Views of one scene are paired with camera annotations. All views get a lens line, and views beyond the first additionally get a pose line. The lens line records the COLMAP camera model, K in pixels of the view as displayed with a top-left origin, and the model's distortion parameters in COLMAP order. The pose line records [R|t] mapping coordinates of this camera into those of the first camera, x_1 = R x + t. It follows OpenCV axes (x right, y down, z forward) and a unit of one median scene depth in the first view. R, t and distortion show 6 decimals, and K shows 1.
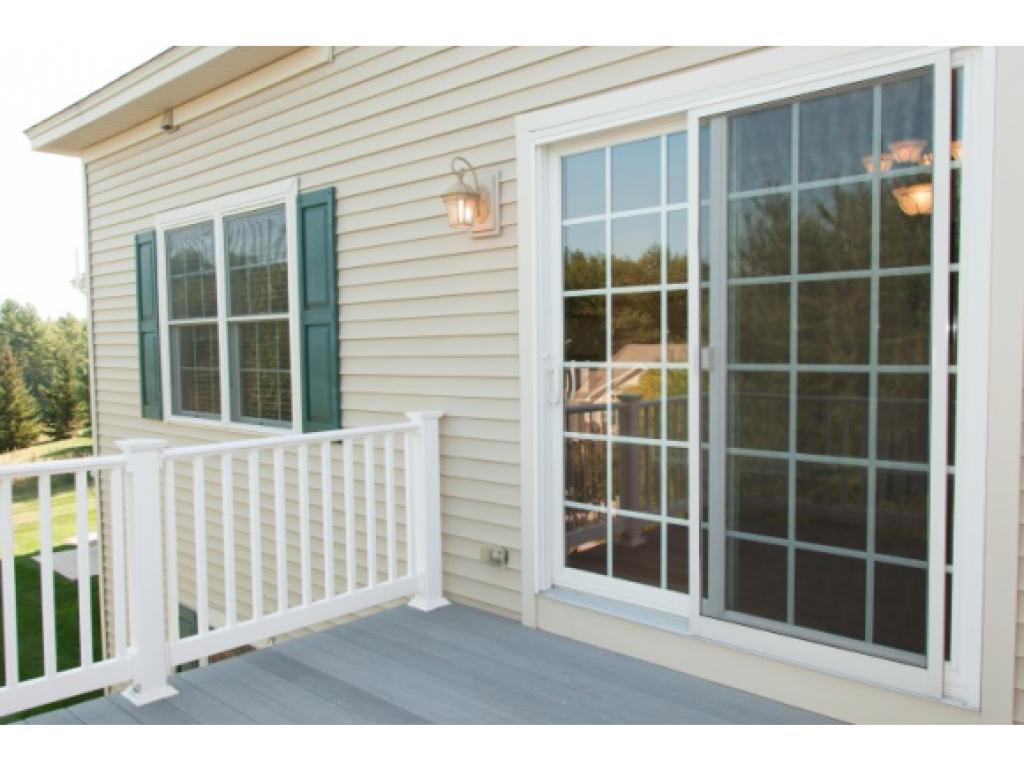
lens RADIAL K [[866.9, 0, 512.0], [0, 866.9, 384.5], [0, 0, 1]] dist [-0.009494, -0.004313]
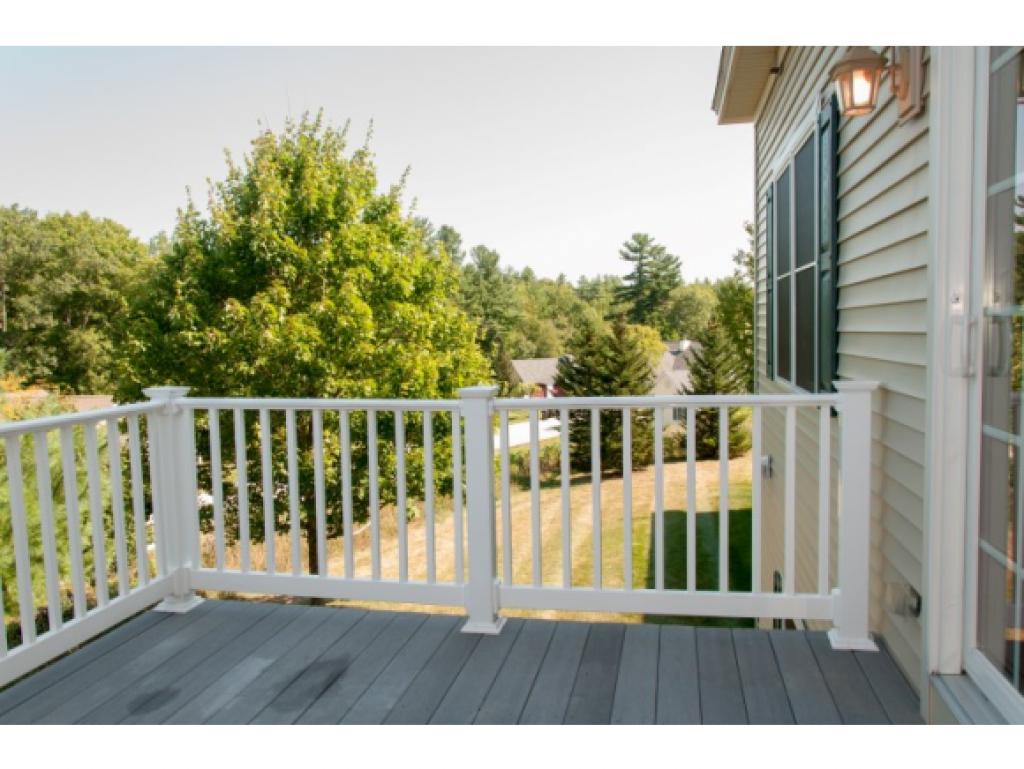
lens RADIAL K [[866.9, 0, 512.0], [0, 866.9, 384.5], [0, 0, 1]] dist [-0.009494, -0.004313]
pose [[0.524377, 0.088877, -0.846835, 0.391194], [-0.018798, 0.995504, 0.092840, -0.030157], [0.851279, -0.032764, 0.523689, 0.391905]]
